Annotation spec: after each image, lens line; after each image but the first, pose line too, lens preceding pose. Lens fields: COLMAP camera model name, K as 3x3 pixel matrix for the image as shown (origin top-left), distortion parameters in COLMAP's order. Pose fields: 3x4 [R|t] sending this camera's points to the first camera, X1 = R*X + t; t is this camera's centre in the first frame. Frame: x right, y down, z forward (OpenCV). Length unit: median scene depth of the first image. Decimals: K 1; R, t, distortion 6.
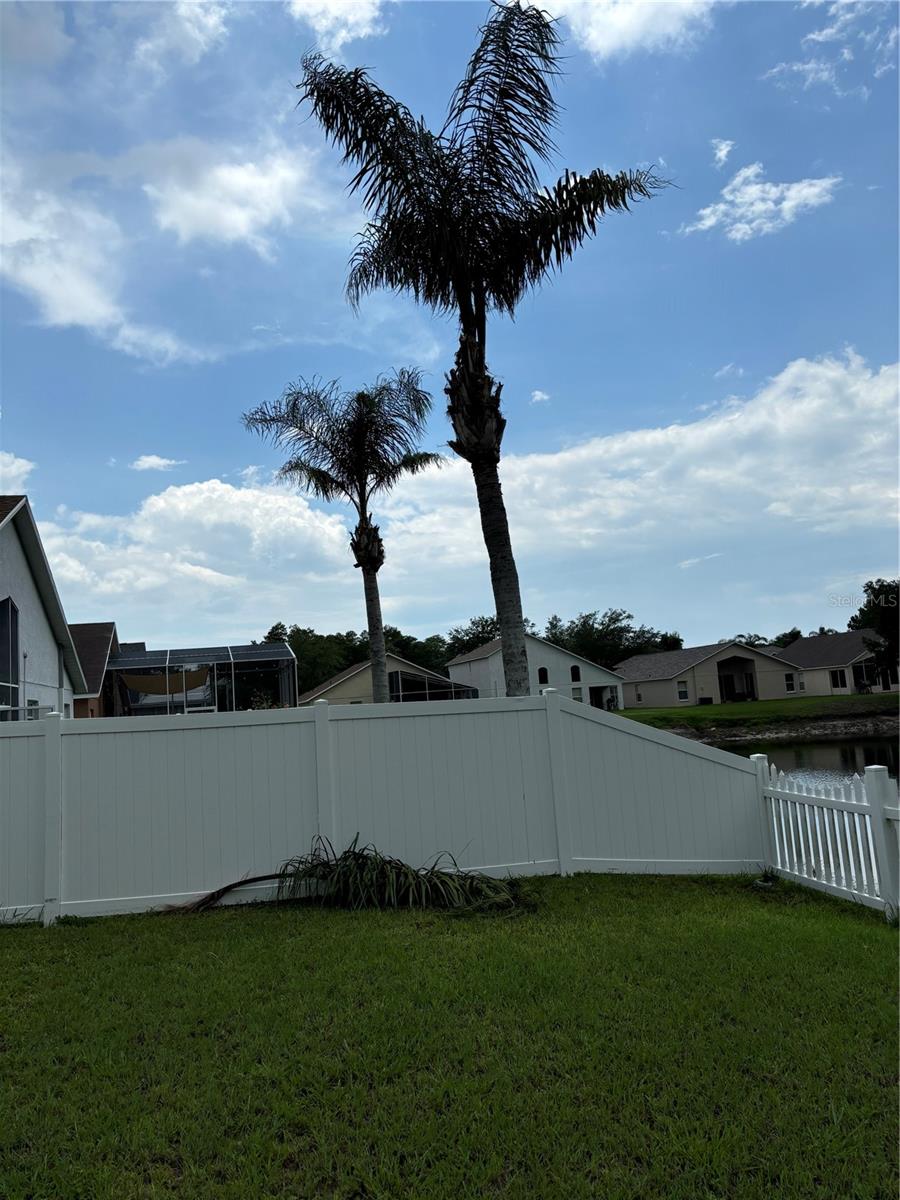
lens RADIAL K [[904.3, 0, 450.0], [0, 904.3, 600.0], [0, 0, 1]] dist [-0.001783, -0.000855]
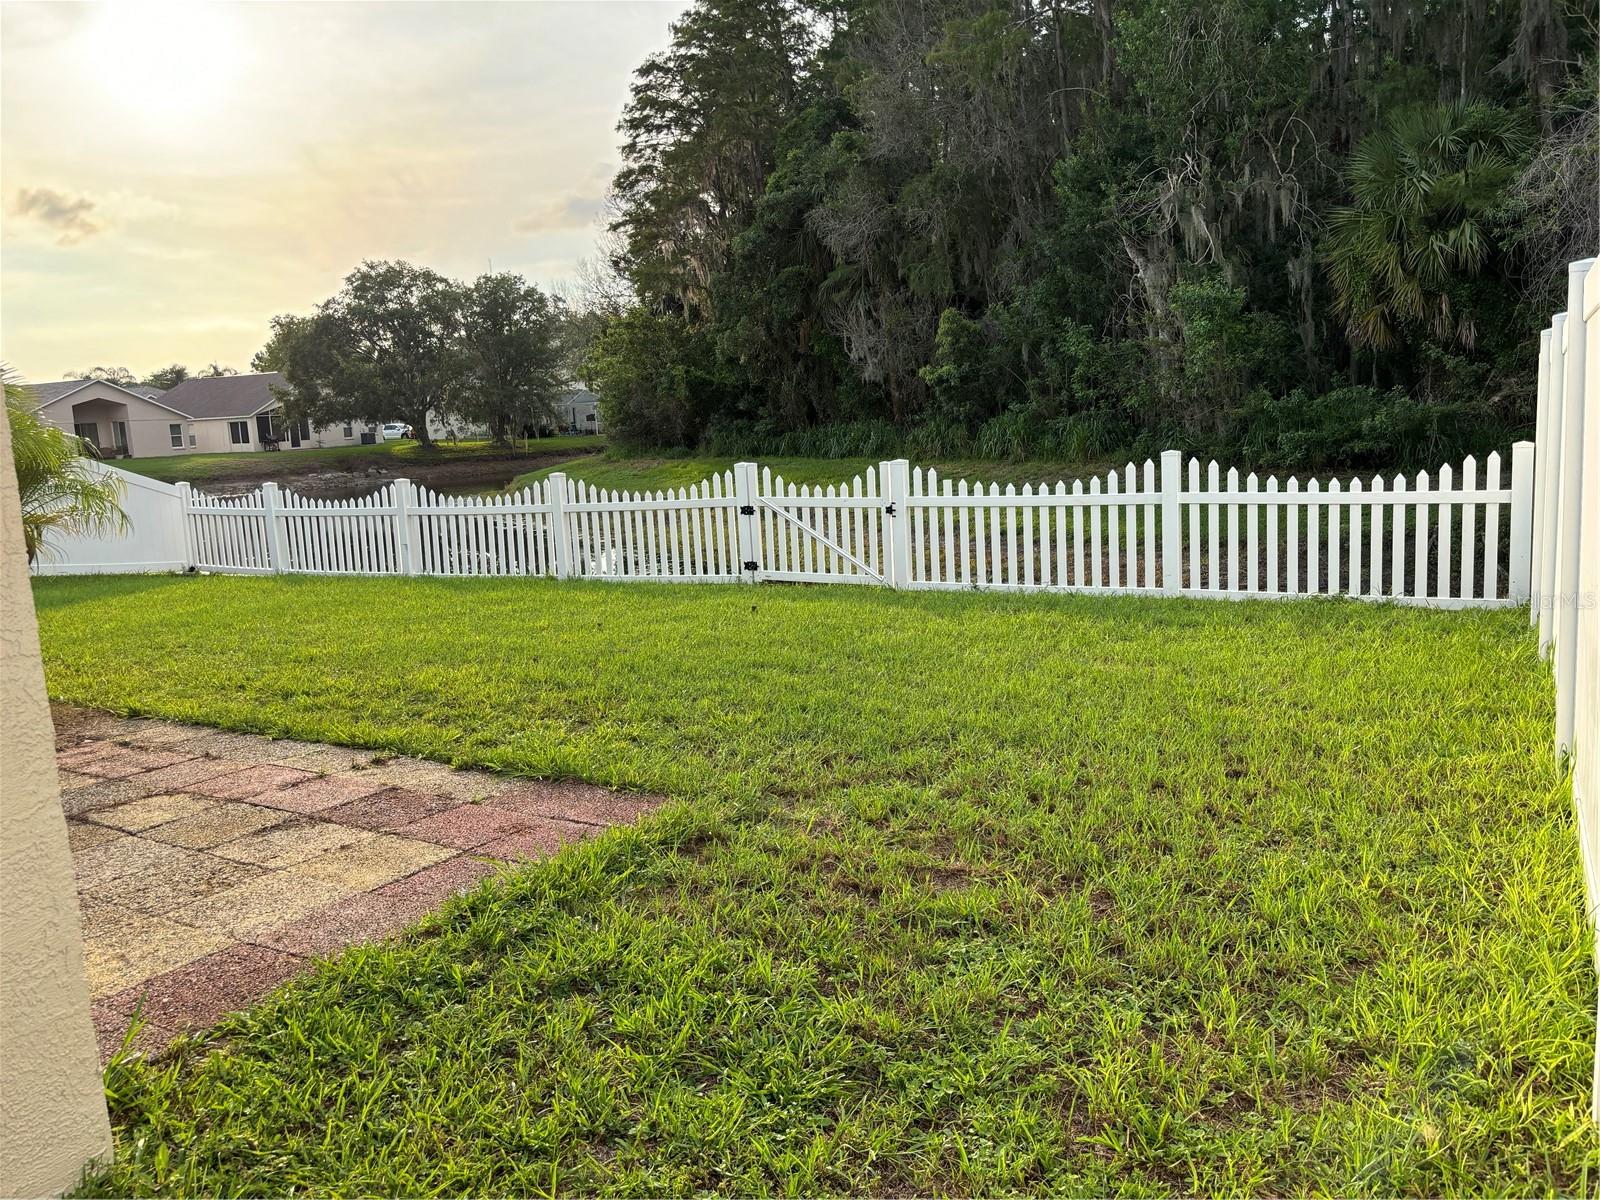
lens RADIAL K [[1205.7, 0, 793.1], [0, 1205.7, 555.8], [0, 0, 1]] dist [-0.001783, -0.000855]
pose [[0.670224, -0.057340, 0.739940, -0.051164], [-0.082049, 0.985175, 0.150663, -0.008756], [-0.737609, -0.161689, 0.655583, -0.110242]]
